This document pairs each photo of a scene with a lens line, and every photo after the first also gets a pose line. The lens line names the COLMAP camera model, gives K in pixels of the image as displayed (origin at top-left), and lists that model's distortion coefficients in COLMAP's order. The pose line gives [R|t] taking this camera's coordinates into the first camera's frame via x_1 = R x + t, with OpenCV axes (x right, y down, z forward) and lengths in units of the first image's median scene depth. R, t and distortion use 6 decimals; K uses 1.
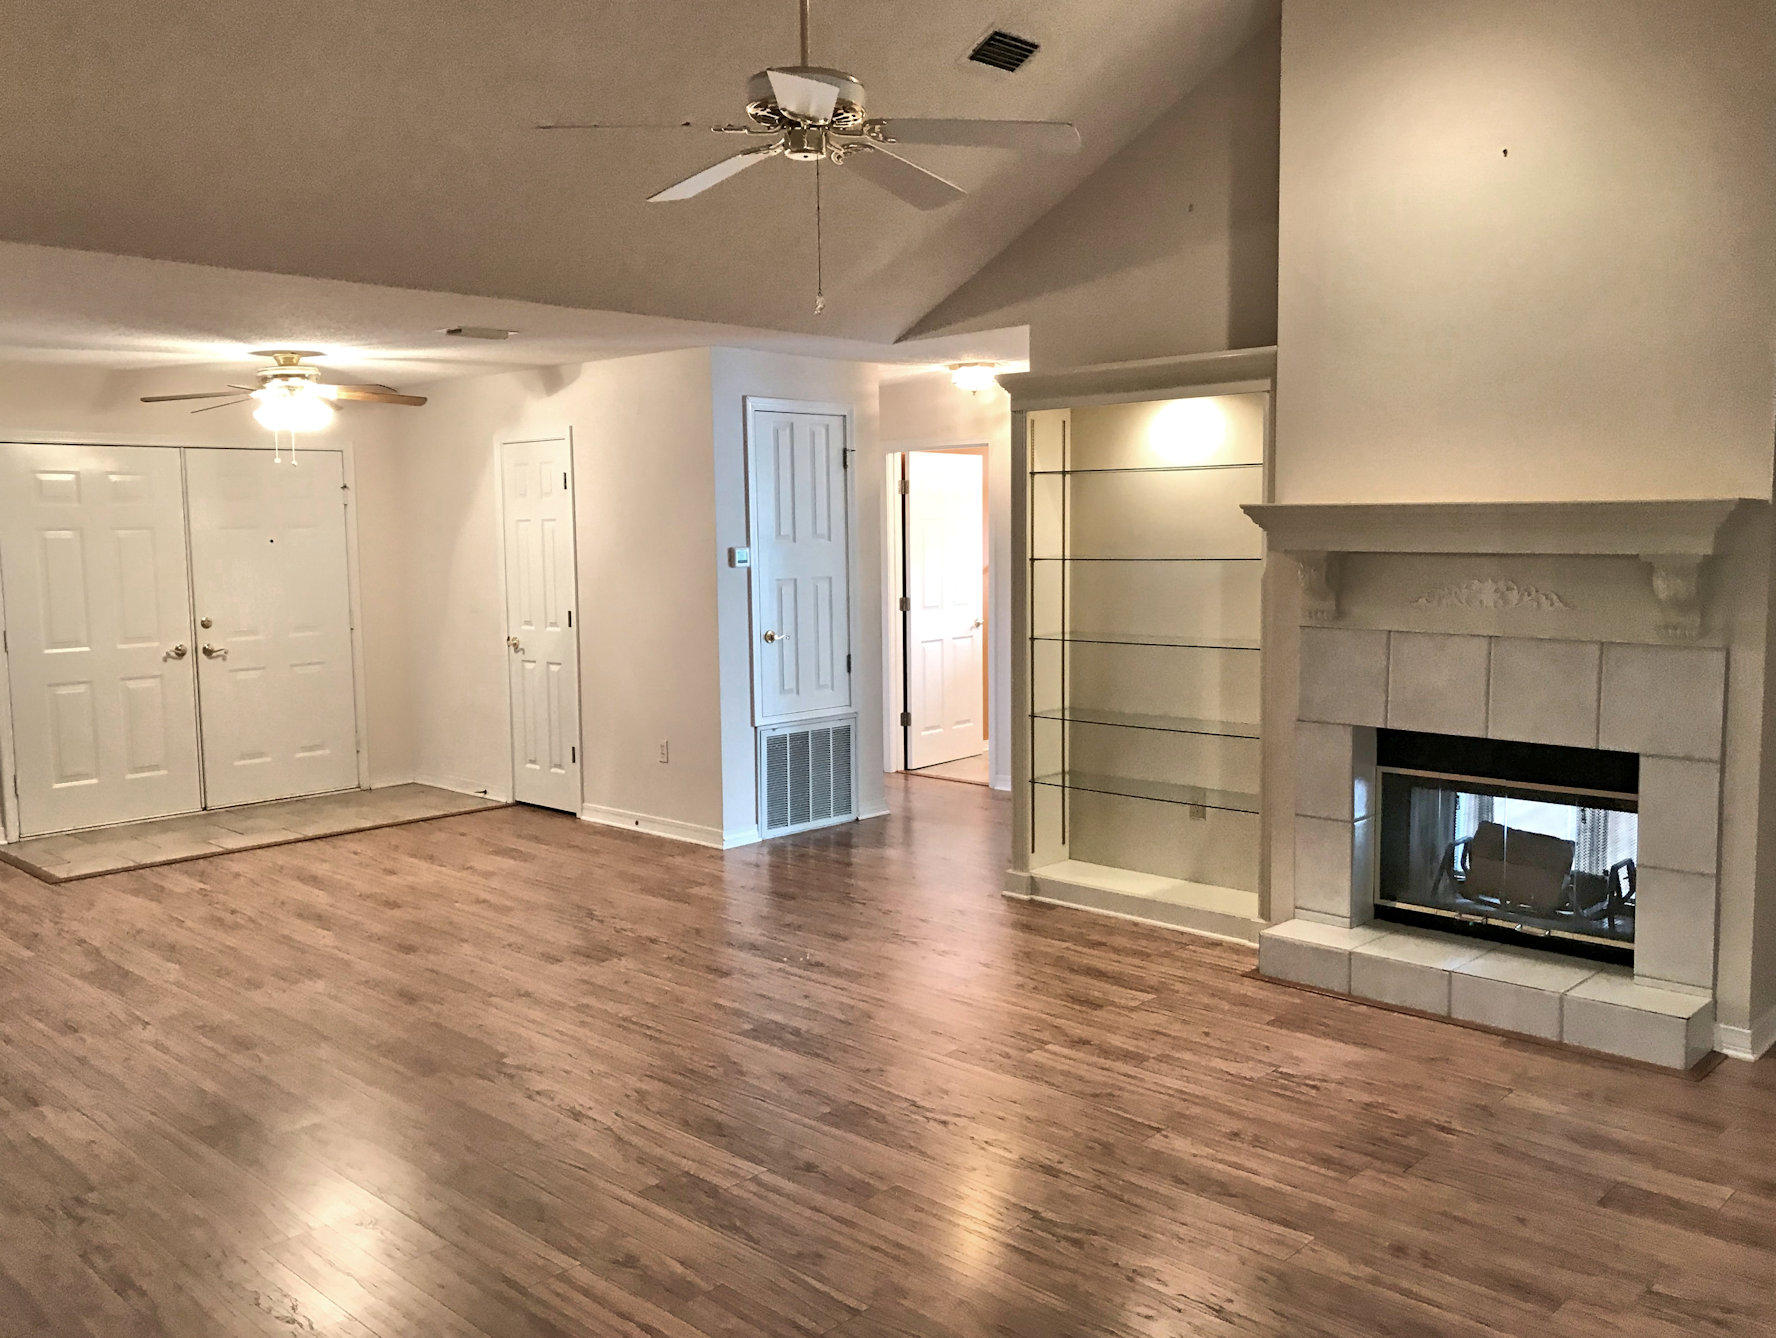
lens RADIAL K [[1447.4, 0, 892.8], [0, 1447.4, 755.6], [0, 0, 1]] dist [0.005903, 0.004121]
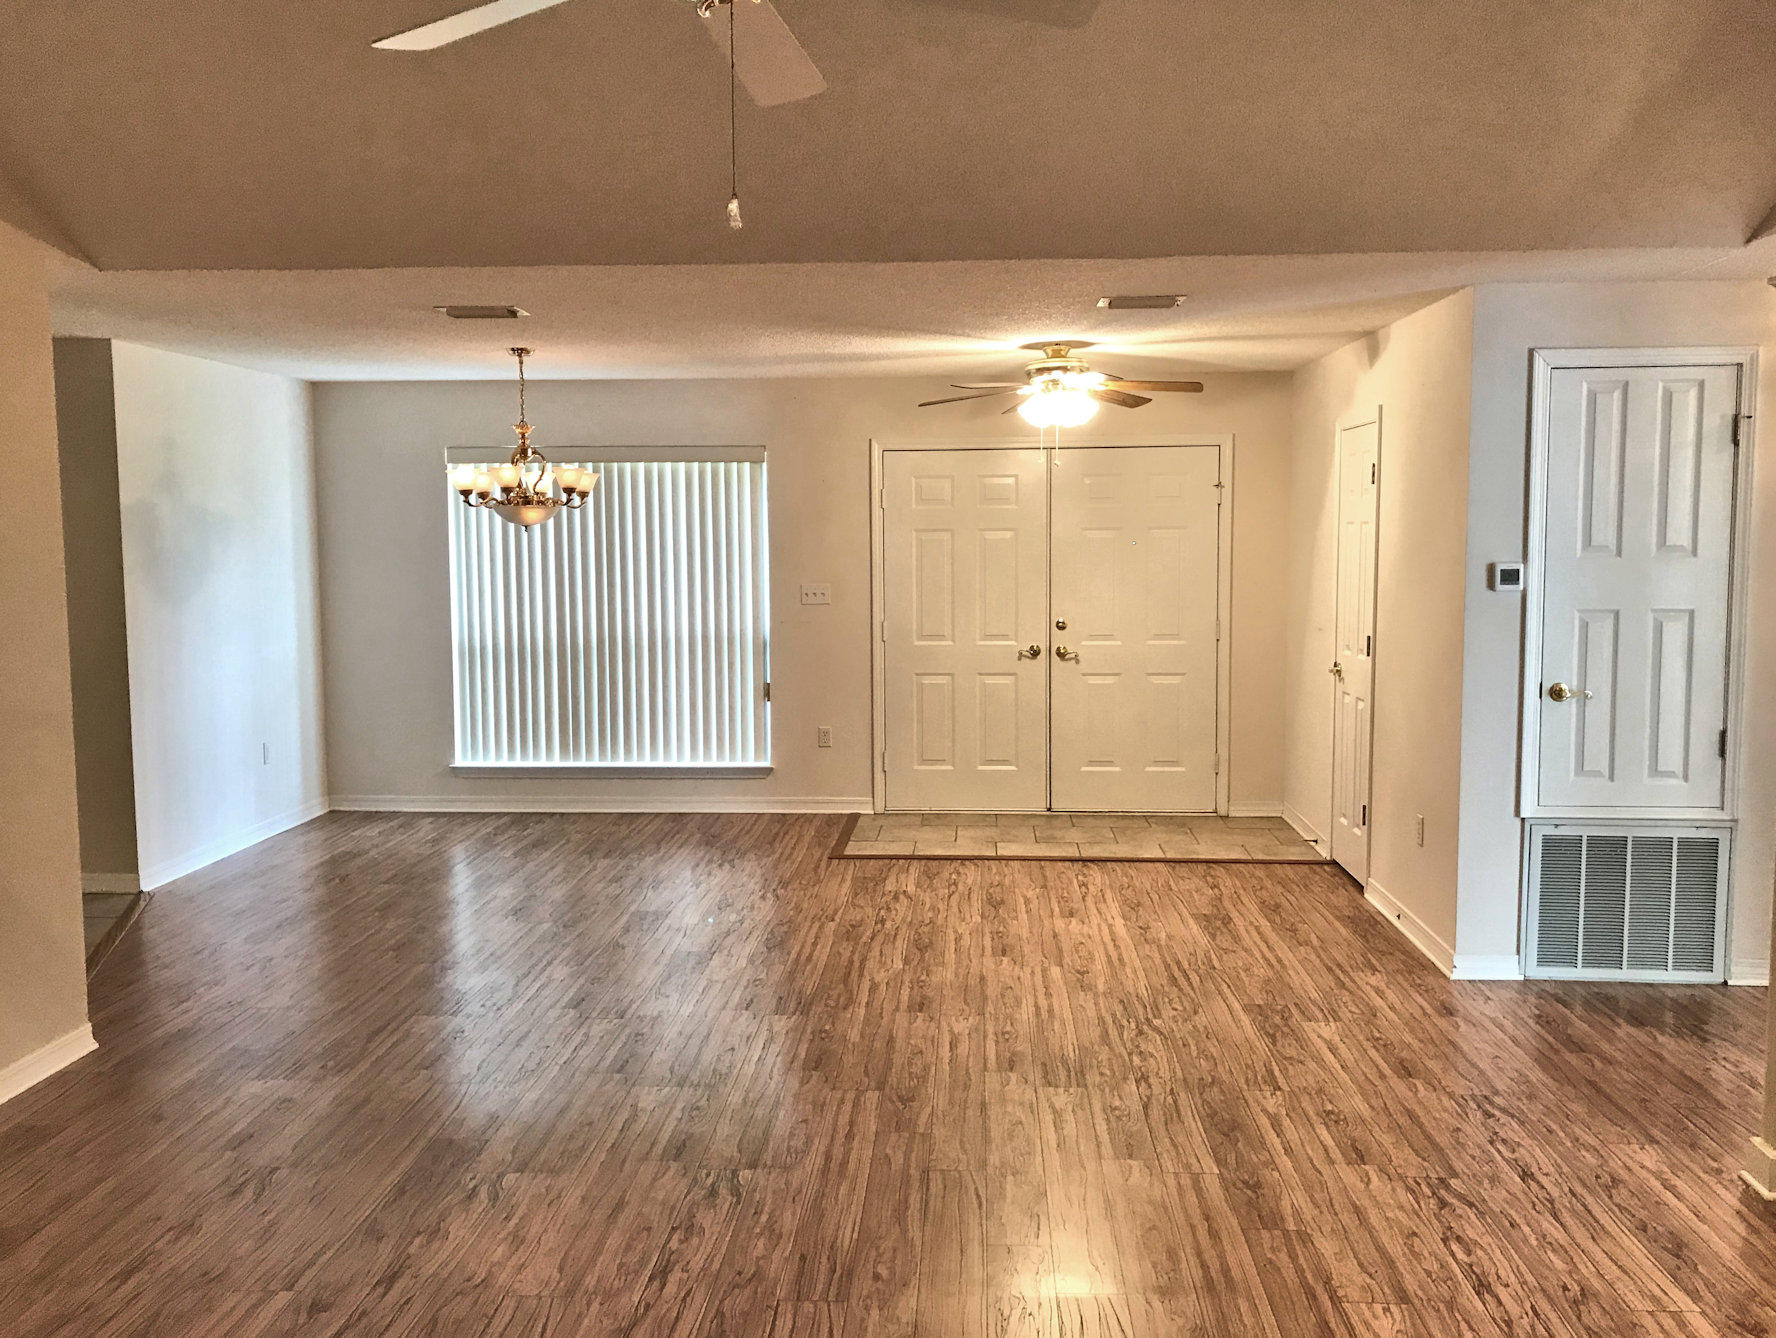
lens RADIAL K [[1463.8, 0, 892.5], [0, 1463.8, 701.4], [0, 0, 1]] dist [0.002334, 0.009361]
pose [[0.640282, 0.099284, -0.761696, 0.242782], [-0.127447, 0.991599, 0.022119, -0.052149], [0.757493, 0.082913, 0.647556, 0.302405]]
